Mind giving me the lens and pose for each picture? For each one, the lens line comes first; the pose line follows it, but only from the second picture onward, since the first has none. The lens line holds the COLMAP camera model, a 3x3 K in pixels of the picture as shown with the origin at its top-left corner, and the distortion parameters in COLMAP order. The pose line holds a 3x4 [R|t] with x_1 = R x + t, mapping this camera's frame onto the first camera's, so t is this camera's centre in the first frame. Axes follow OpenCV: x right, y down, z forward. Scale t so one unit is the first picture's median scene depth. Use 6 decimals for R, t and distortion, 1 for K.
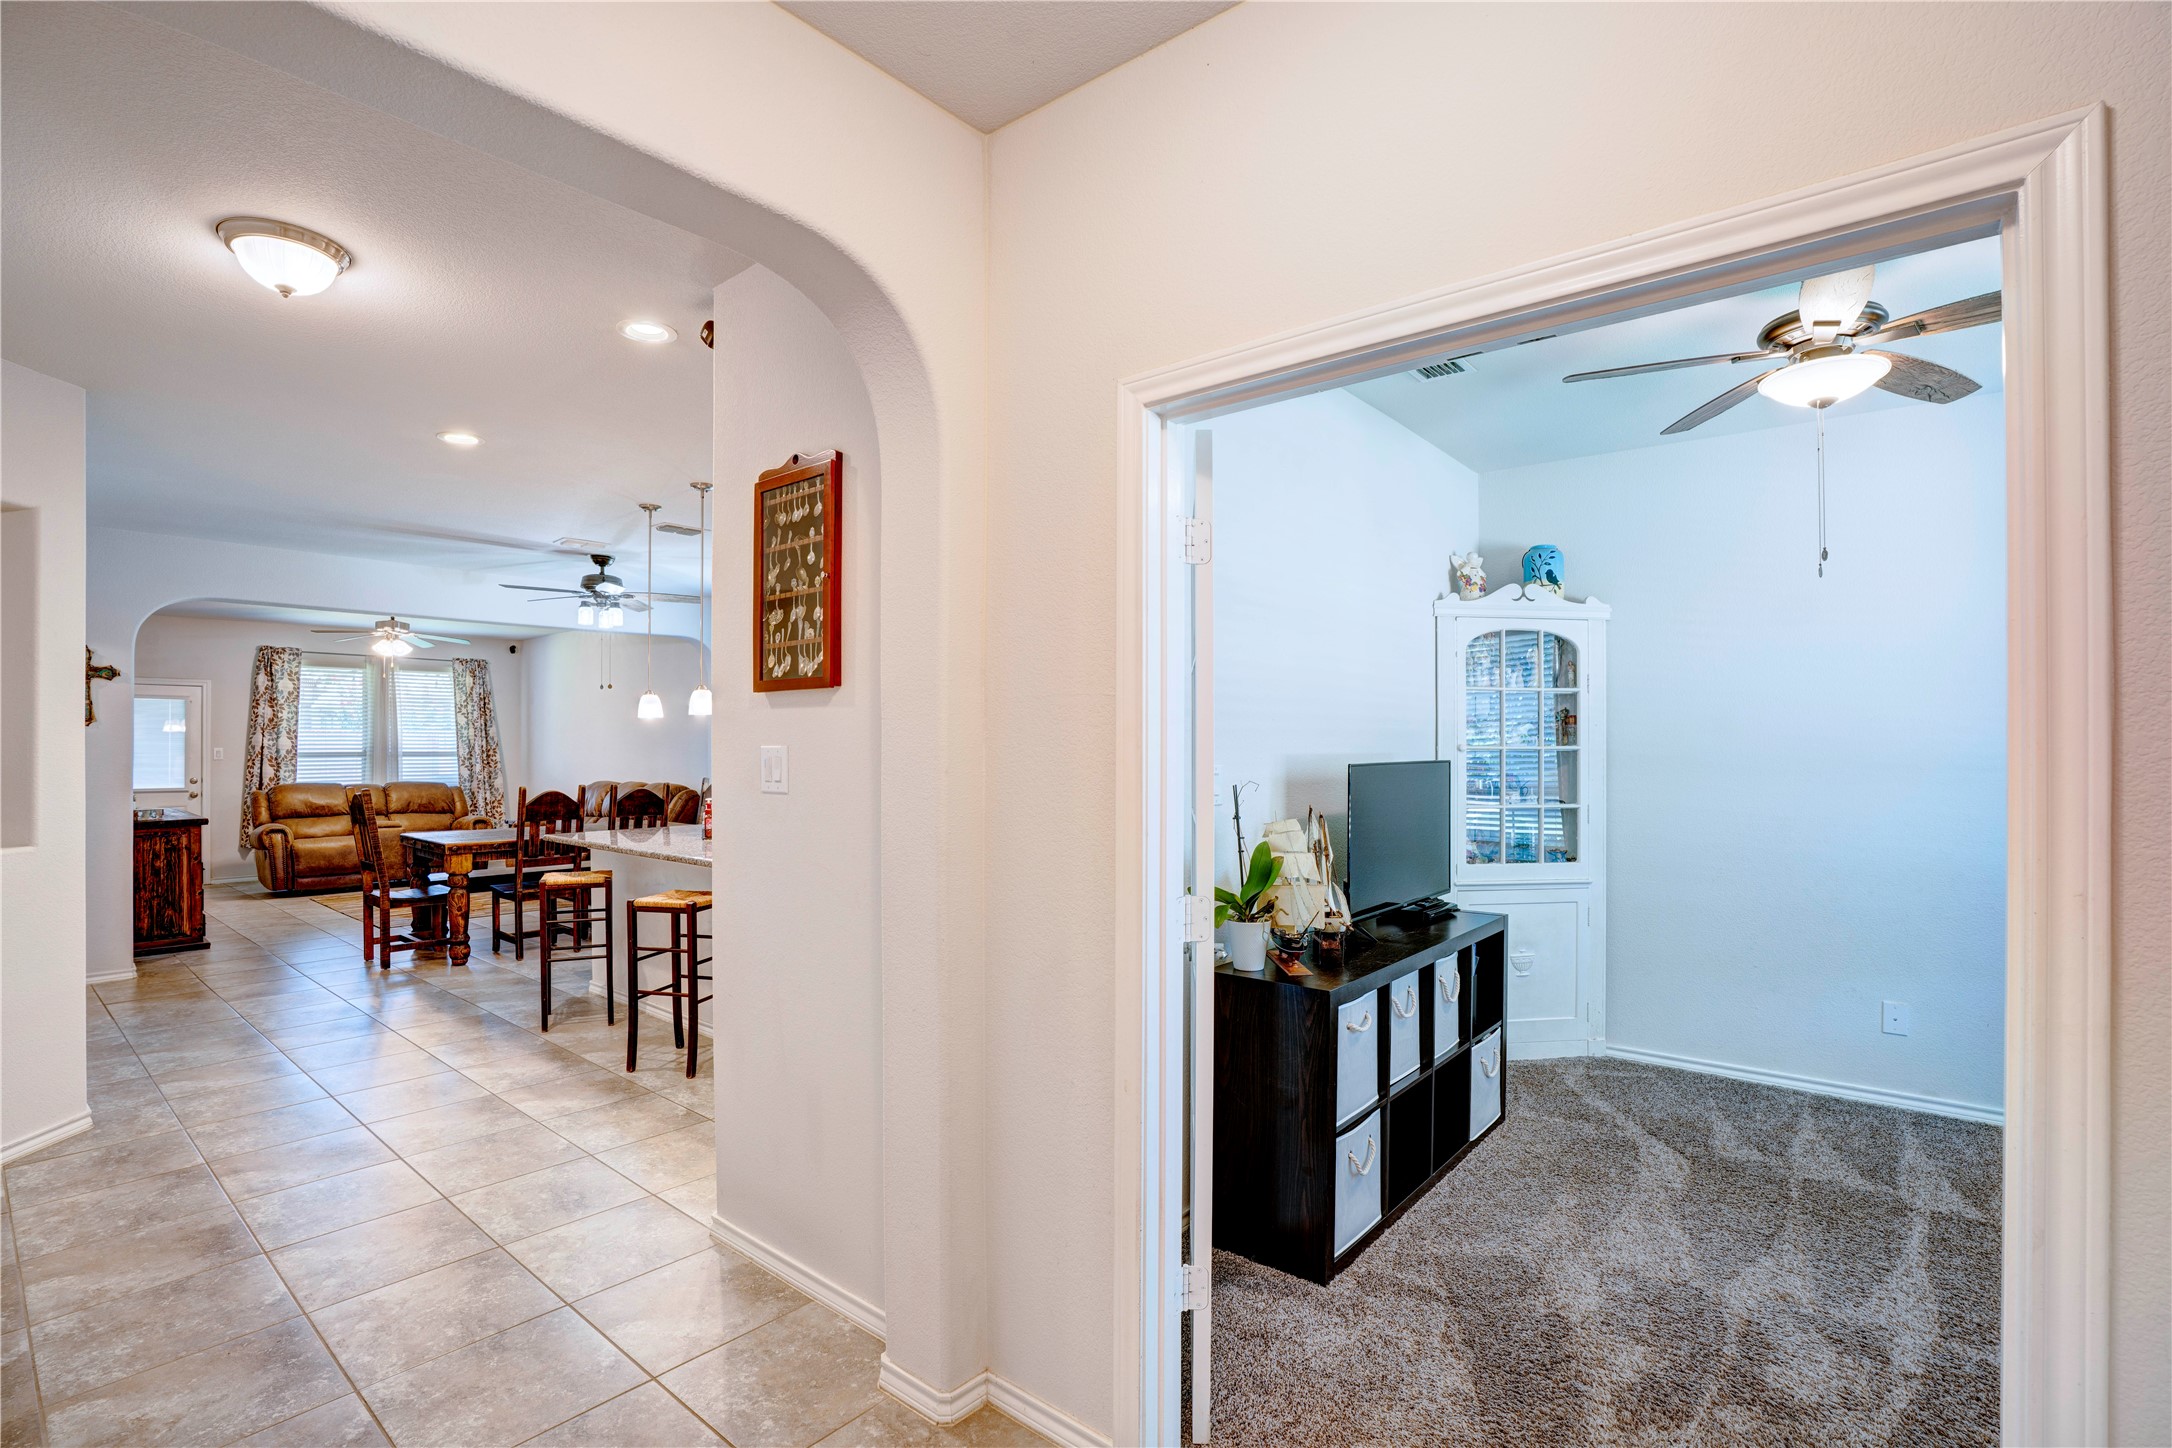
lens RADIAL K [[998.5, 0, 1106.6], [0, 998.5, 748.2], [0, 0, 1]] dist [-0.055349, 0.012262]
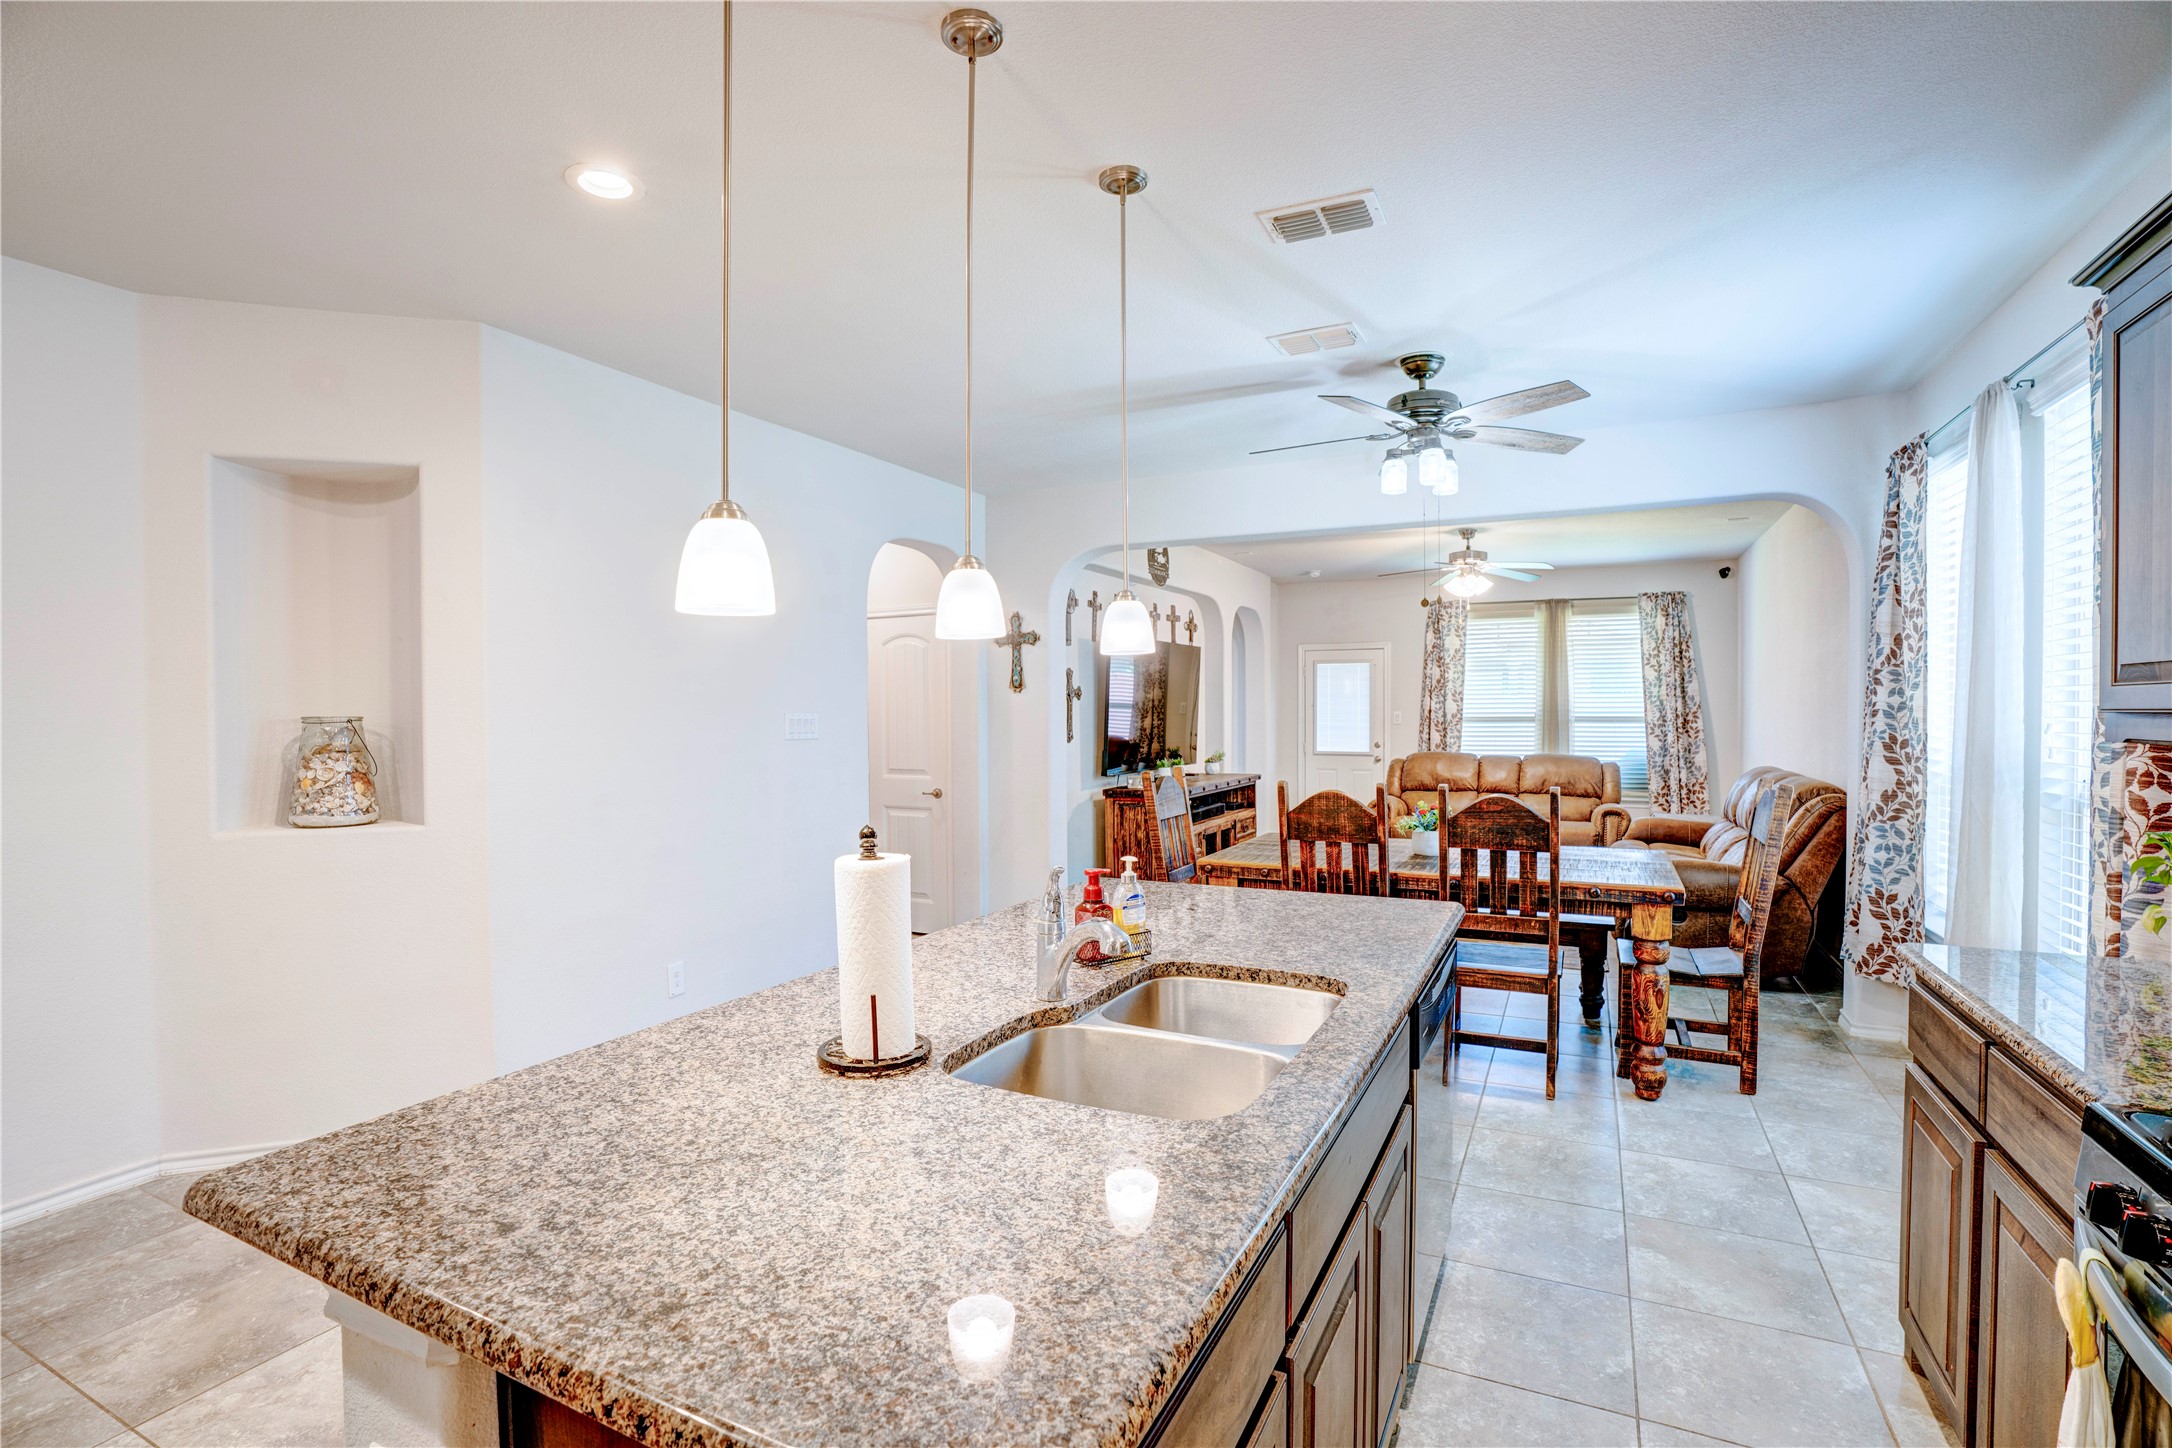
lens RADIAL K [[998.5, 0, 1100.2], [0, 998.5, 732.8], [0, 0, 1]] dist [-0.055349, 0.012262]
pose [[0.223350, 0.021183, -0.974508, -0.024279], [0.003703, 0.999738, 0.022580, -0.003982], [0.974731, -0.008652, 0.223213, 0.727549]]
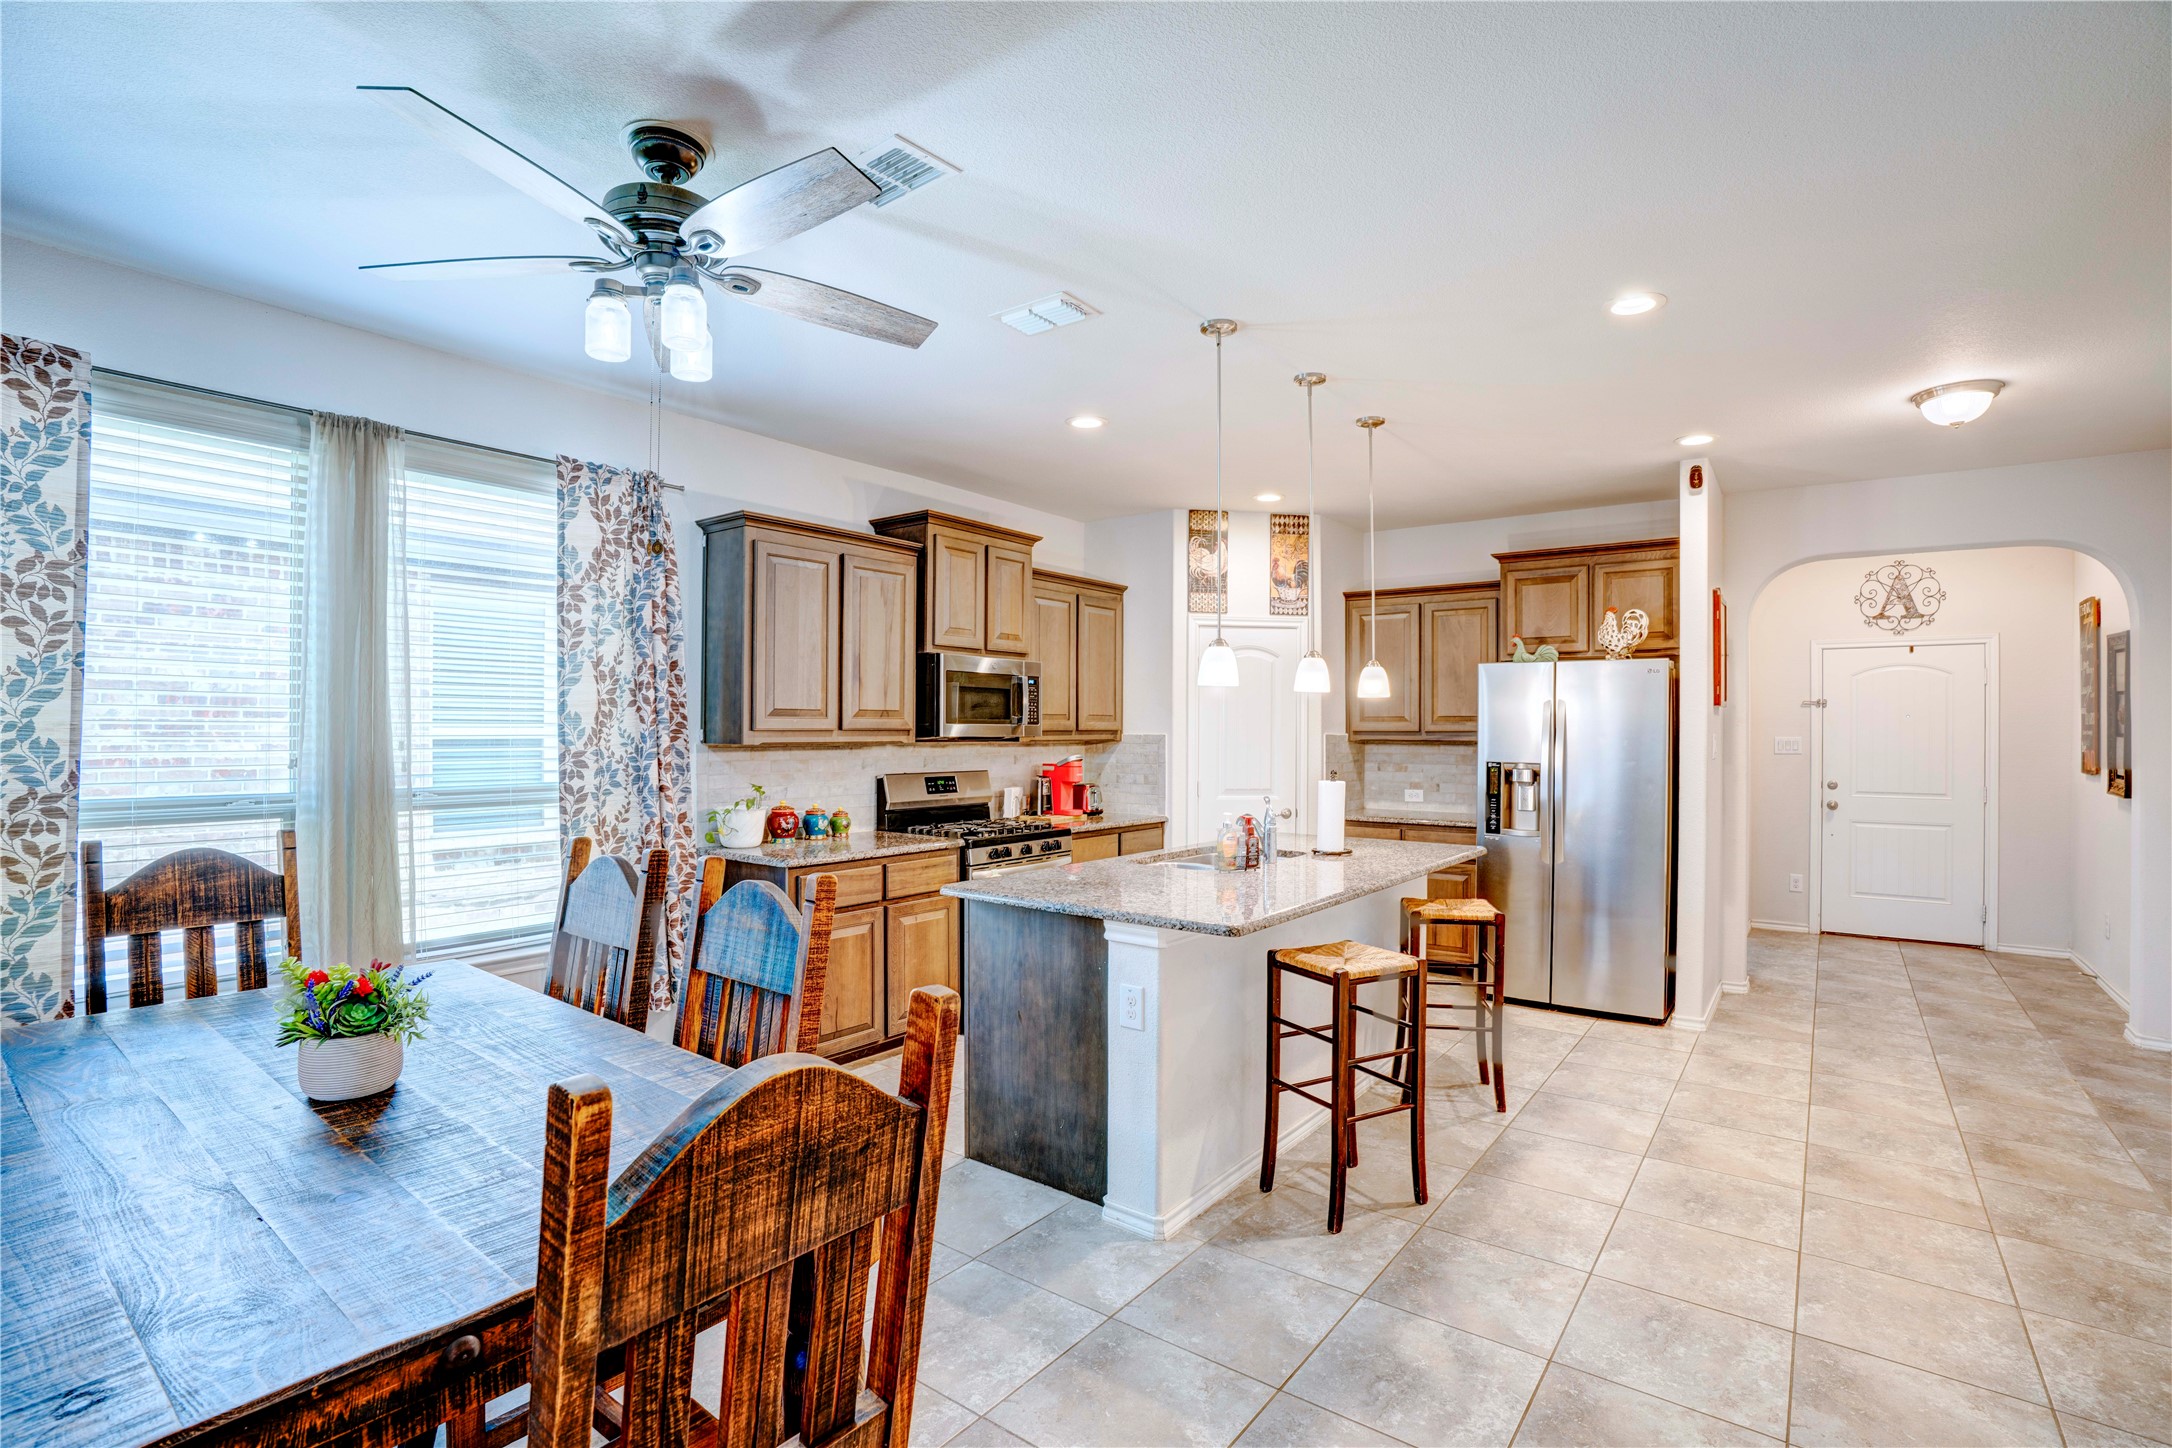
lens RADIAL K [[998.5, 0, 1095.7], [0, 998.5, 734.6], [0, 0, 1]] dist [-0.055349, 0.012262]
pose [[-0.036117, -0.006477, 0.999327, -0.860391], [-0.001232, 0.999979, 0.006437, -0.004309], [-0.999347, -0.000999, -0.036124, 0.895364]]
